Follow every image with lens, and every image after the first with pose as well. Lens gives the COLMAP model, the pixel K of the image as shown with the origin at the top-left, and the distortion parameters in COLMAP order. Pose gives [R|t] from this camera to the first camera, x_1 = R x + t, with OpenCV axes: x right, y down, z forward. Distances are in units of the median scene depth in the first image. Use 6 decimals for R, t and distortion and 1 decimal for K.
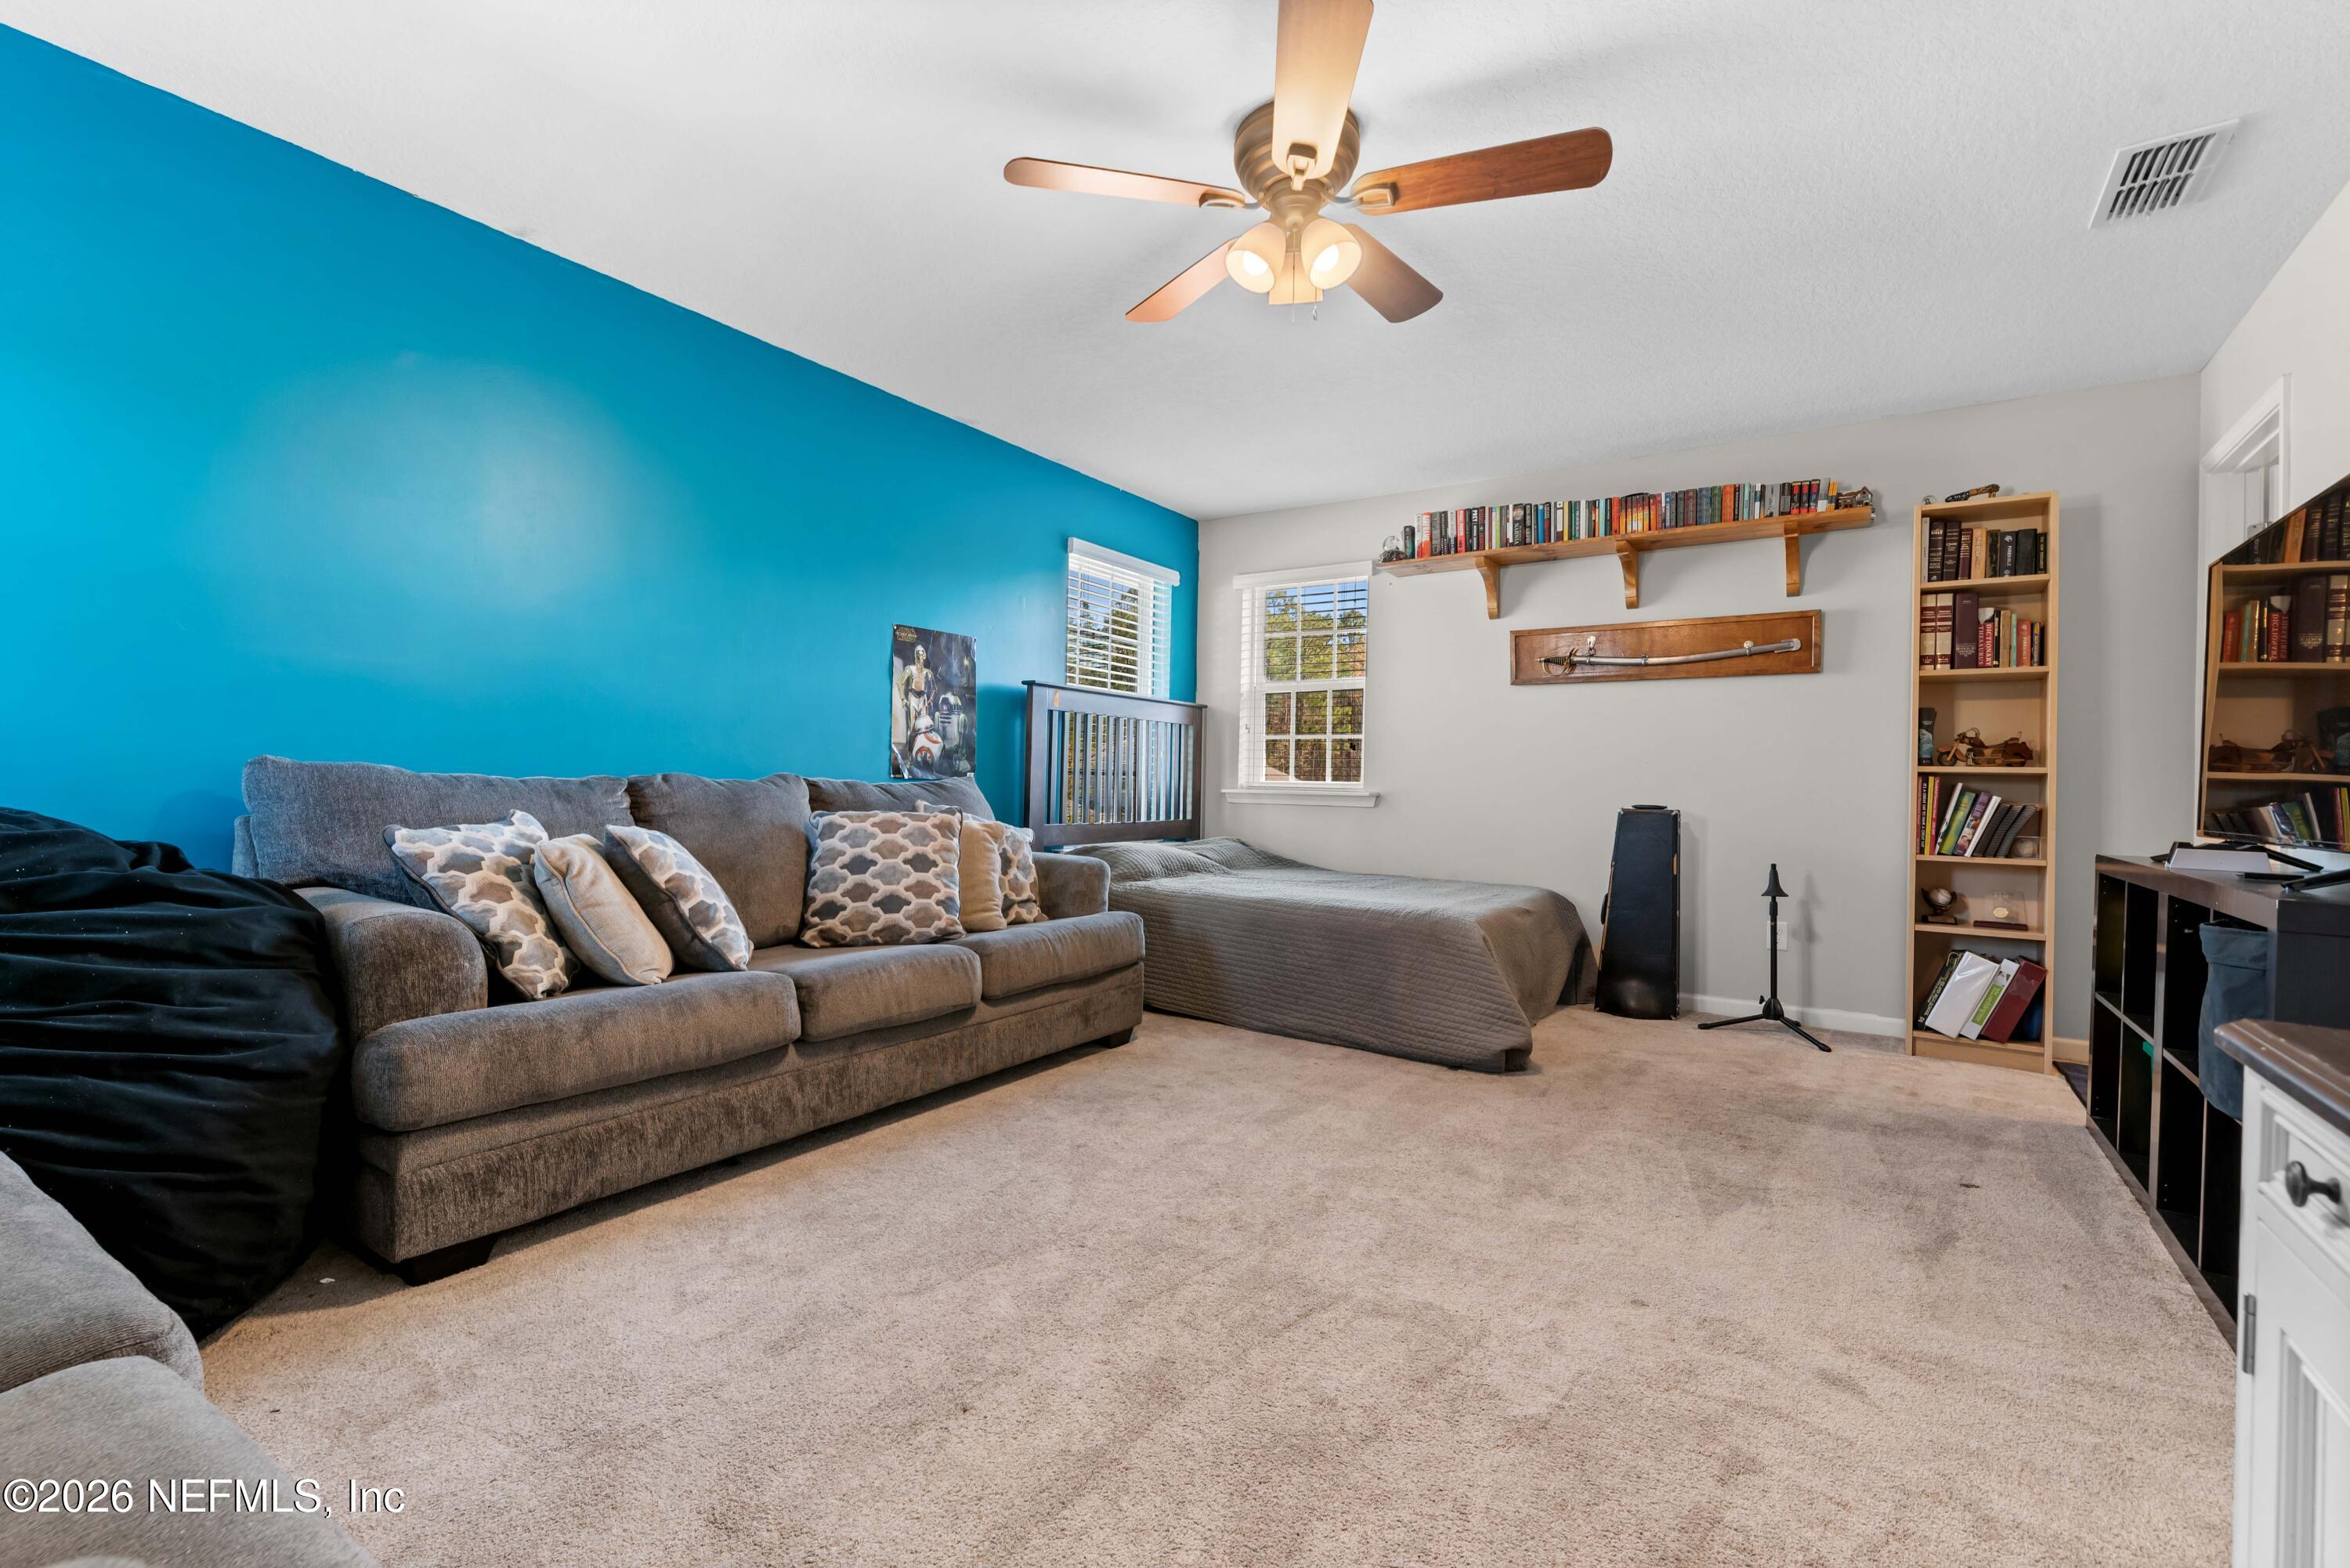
lens RADIAL K [[1035.4, 0, 1153.8], [0, 1035.4, 795.9], [0, 0, 1]] dist [-0.002324, -0.000374]
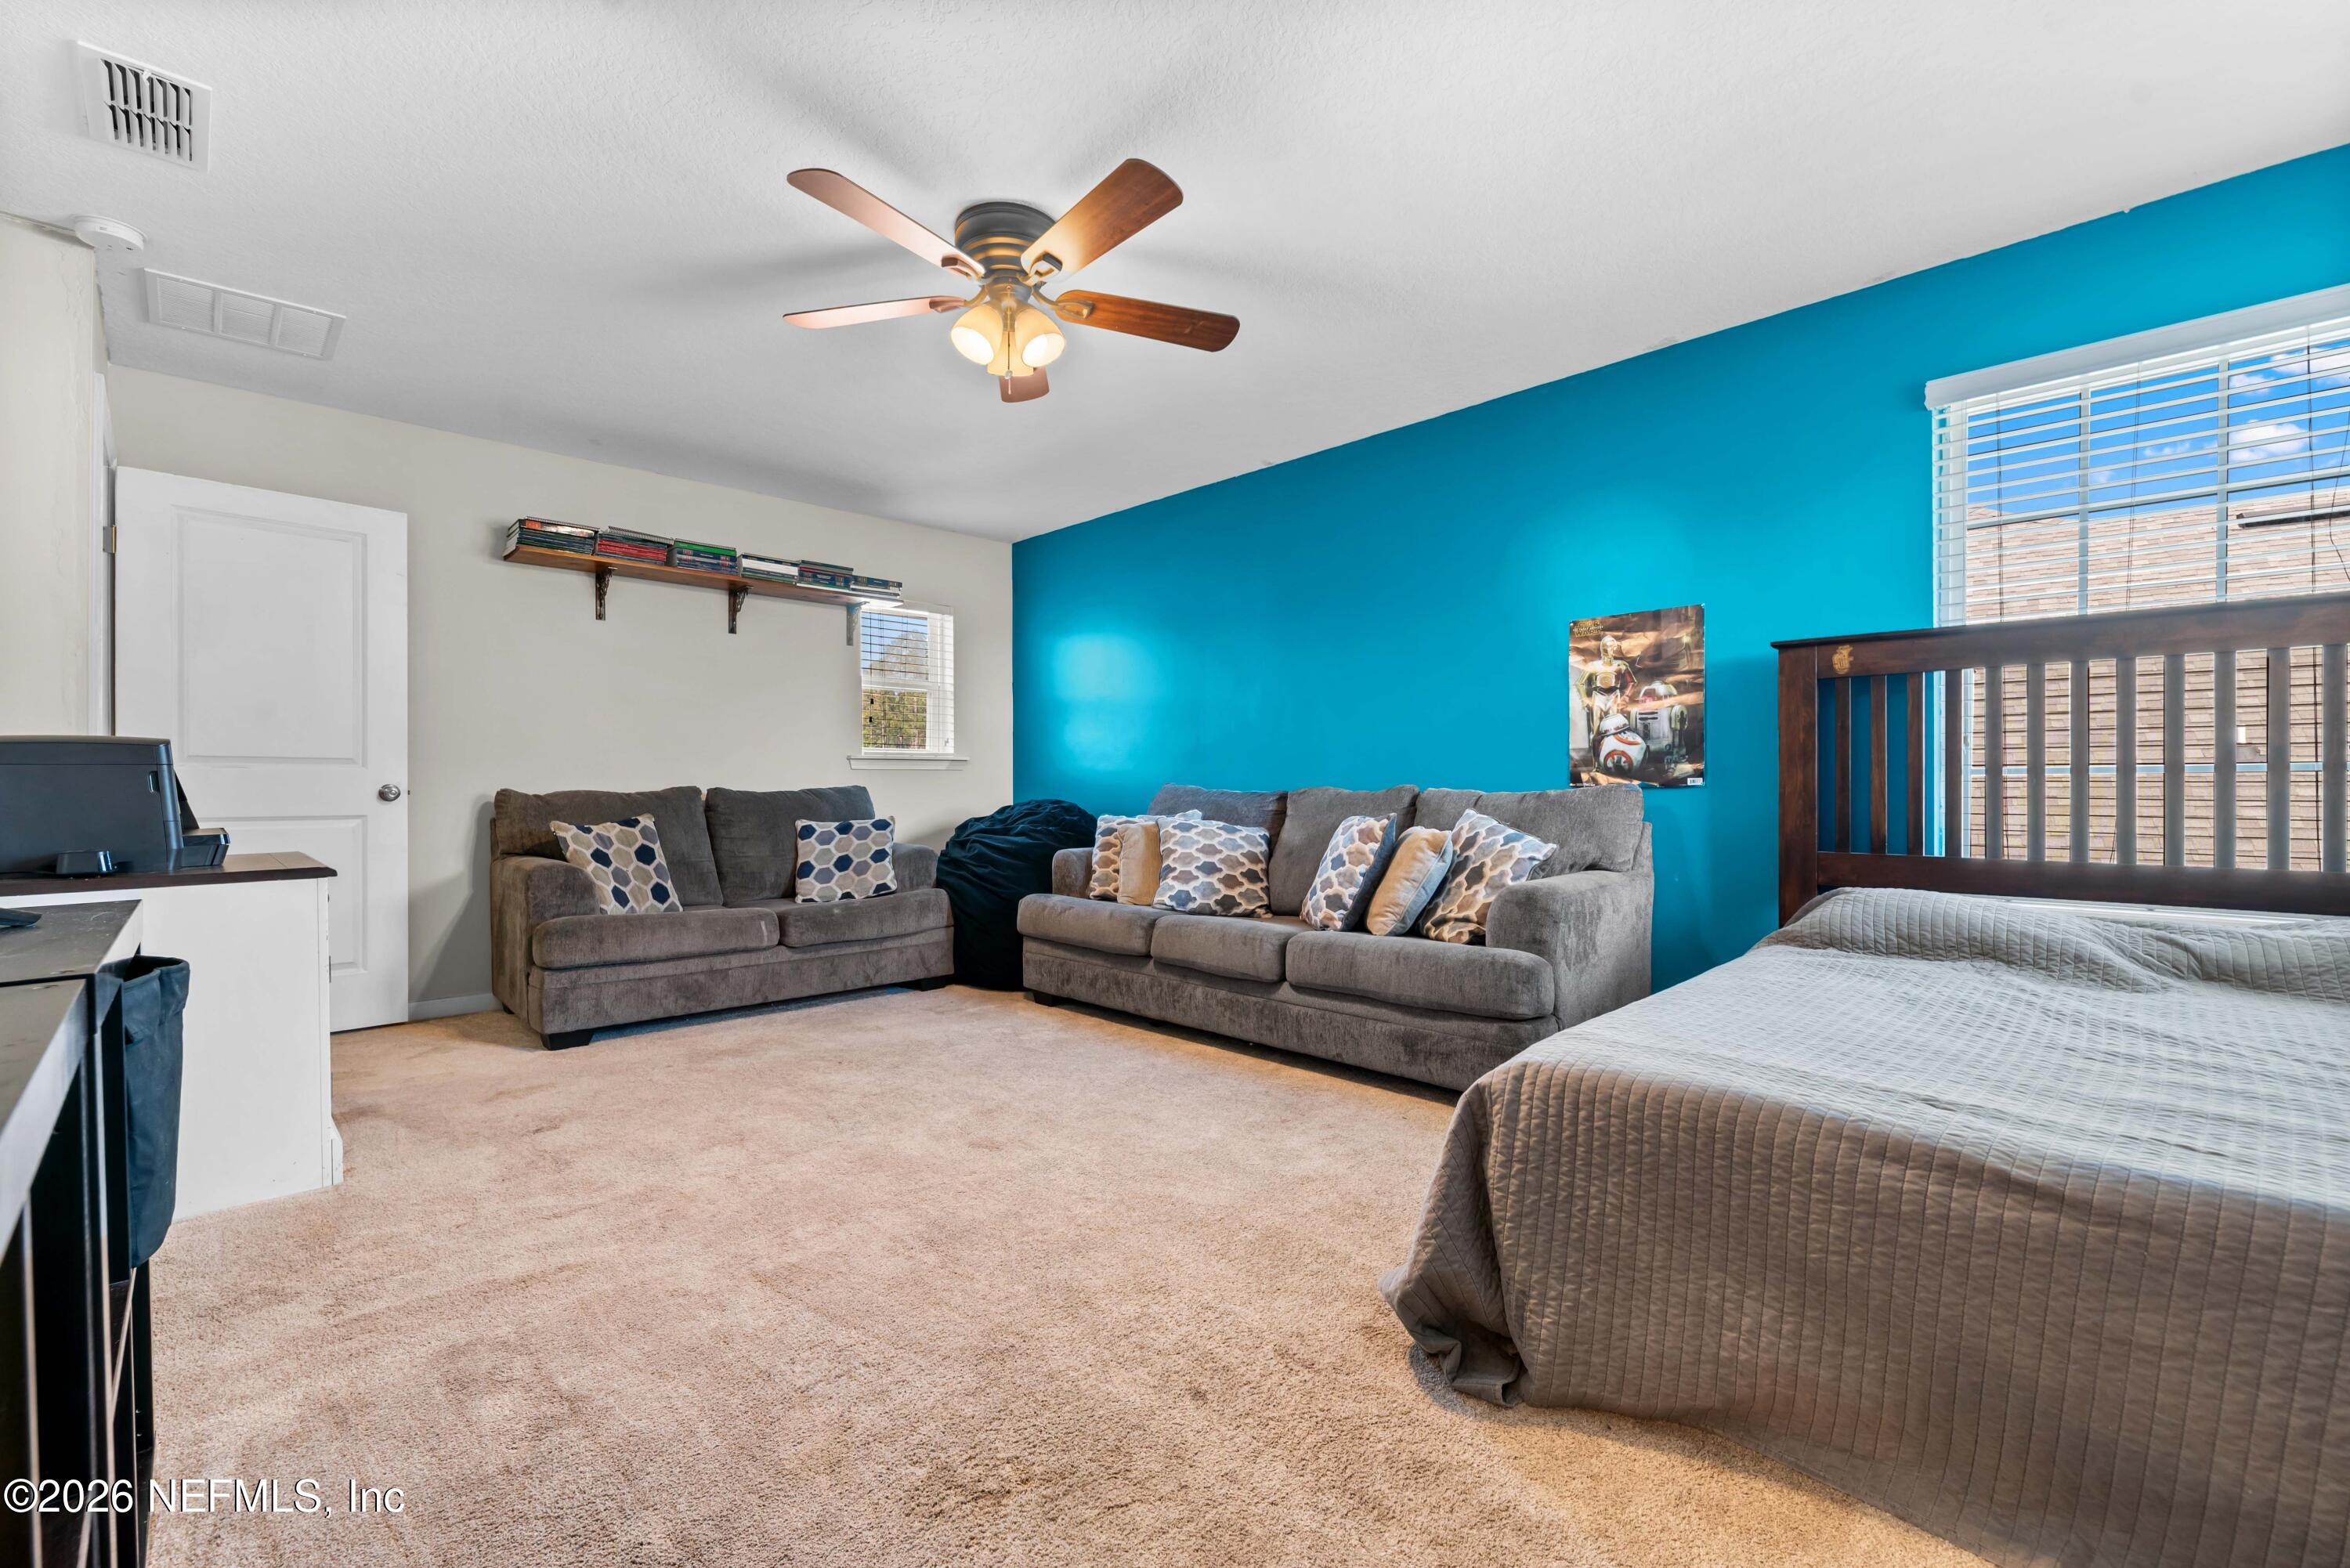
lens RADIAL K [[1035.4, 0, 1153.8], [0, 1035.4, 795.9], [0, 0, 1]] dist [-0.002324, -0.000374]
pose [[-0.218340, -0.007401, -0.975845, 0.732858], [-0.015161, 0.999876, -0.004192, 0.000657], [0.975755, 0.013879, -0.218425, 0.832862]]
